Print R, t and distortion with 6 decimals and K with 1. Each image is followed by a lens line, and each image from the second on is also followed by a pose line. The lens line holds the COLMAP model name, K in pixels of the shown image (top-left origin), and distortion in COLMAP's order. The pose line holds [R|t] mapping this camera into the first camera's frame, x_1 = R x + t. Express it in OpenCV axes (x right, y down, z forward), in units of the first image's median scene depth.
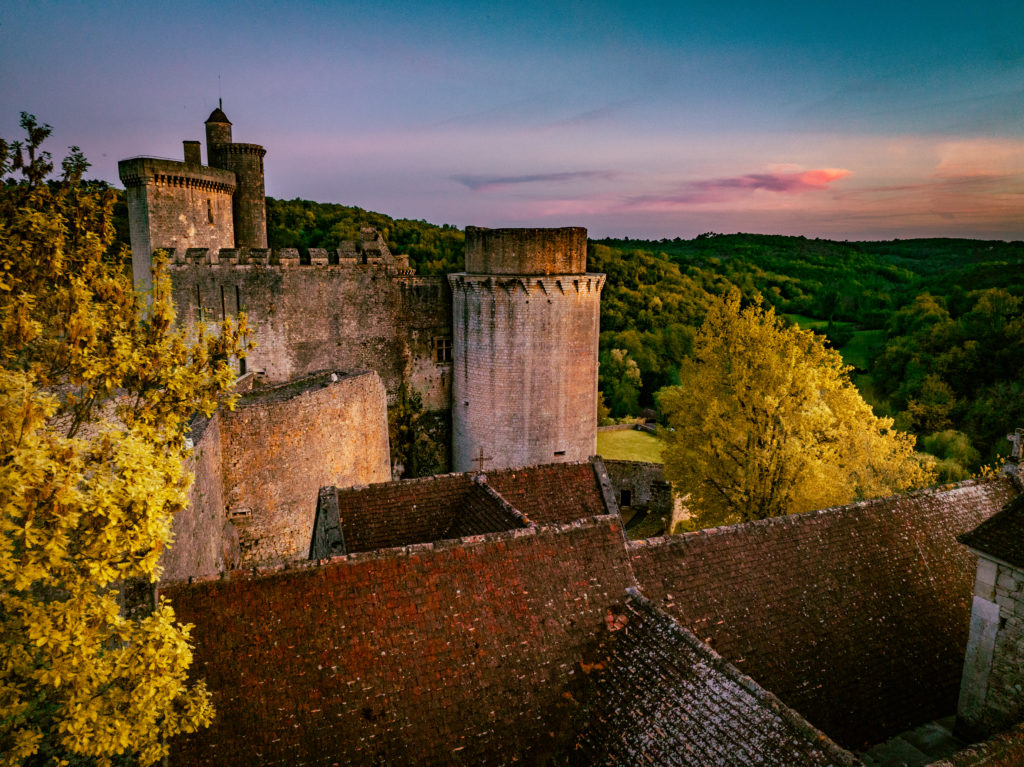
lens RADIAL K [[725.0, 0, 512.0], [0, 725.0, 383.5], [0, 0, 1]] dist [-0.029133, -0.005158]
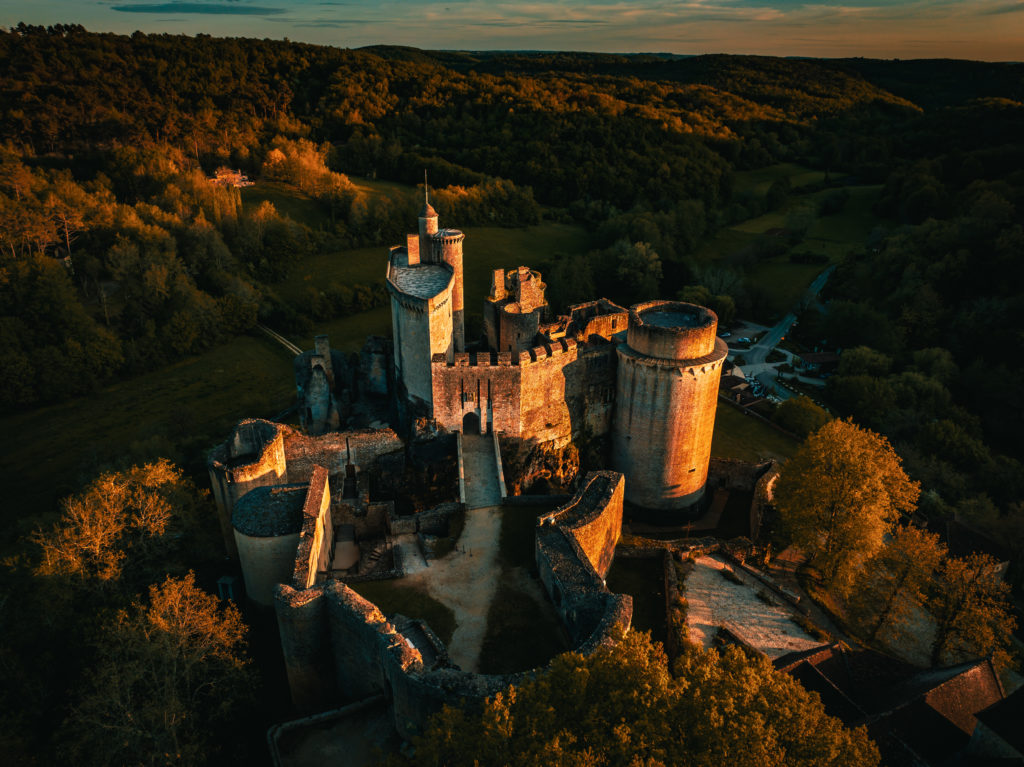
lens RADIAL K [[725.0, 0, 512.0], [0, 725.0, 383.5], [0, 0, 1]] dist [-0.029133, -0.005158]
pose [[0.999444, -0.013787, 0.030373, -0.354522], [0.006044, 0.970365, 0.241568, -0.449161], [-0.032804, -0.241250, 0.969908, -0.398745]]
